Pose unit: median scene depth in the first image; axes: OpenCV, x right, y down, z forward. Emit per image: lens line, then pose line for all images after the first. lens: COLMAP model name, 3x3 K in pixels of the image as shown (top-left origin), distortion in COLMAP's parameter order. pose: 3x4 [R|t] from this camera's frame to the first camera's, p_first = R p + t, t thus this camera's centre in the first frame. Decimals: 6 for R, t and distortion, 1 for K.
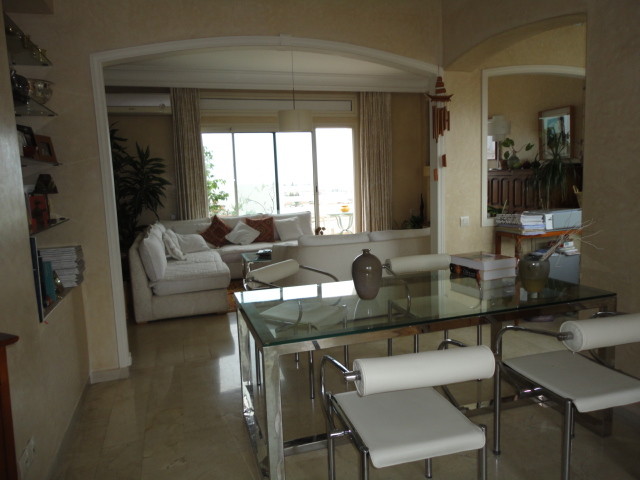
lens RADIAL K [[469.3, 0, 321.3], [0, 469.3, 238.5], [0, 0, 1]] dist [0.005768, 0.006892]
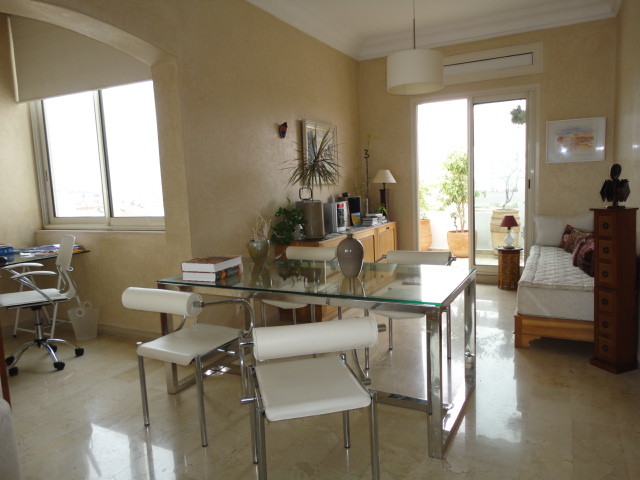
lens RADIAL K [[469.3, 0, 321.3], [0, 469.3, 238.5], [0, 0, 1]] dist [0.005768, 0.006892]
pose [[-0.696735, -0.019782, 0.717055, -0.214202], [0.159940, 0.970171, 0.182173, -0.058705], [-0.699270, 0.241612, -0.672789, 0.567976]]
